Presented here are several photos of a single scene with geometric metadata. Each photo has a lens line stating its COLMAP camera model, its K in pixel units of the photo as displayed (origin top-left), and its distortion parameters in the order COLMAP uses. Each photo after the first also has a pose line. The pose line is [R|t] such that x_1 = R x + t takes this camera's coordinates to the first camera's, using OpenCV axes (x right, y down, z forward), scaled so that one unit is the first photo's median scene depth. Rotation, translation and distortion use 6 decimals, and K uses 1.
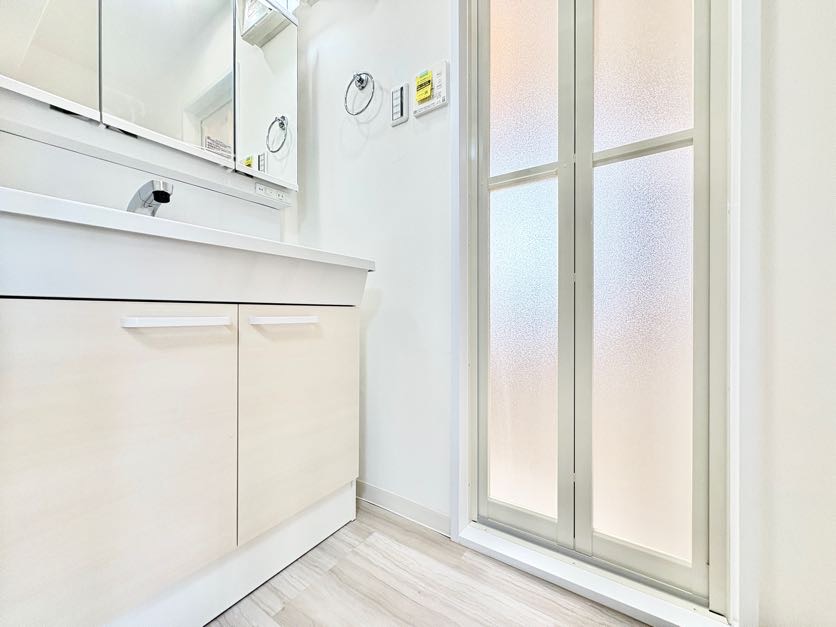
lens RADIAL K [[332.3, 0, 419.1], [0, 332.3, 314.9], [0, 0, 1]] dist [-0.002132, 0.001090]
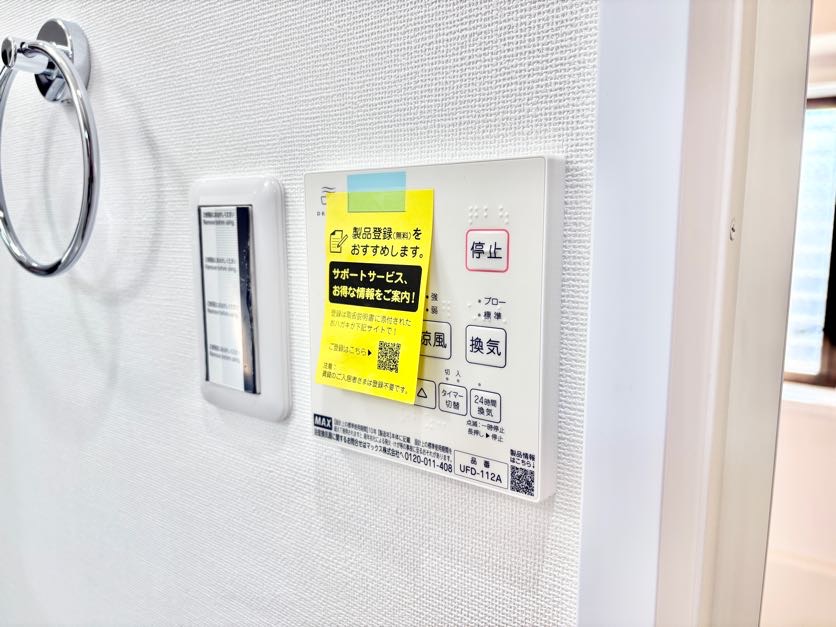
lens RADIAL K [[636.8, 0, 417.0], [0, 636.8, 313.3], [0, 0, 1]] dist [0.008470, 0.001140]
pose [[0.998735, 0.012134, -0.048805, 0.043906], [-0.005164, 0.990071, 0.140473, -0.705802], [0.050025, -0.140043, 0.988881, 0.735325]]
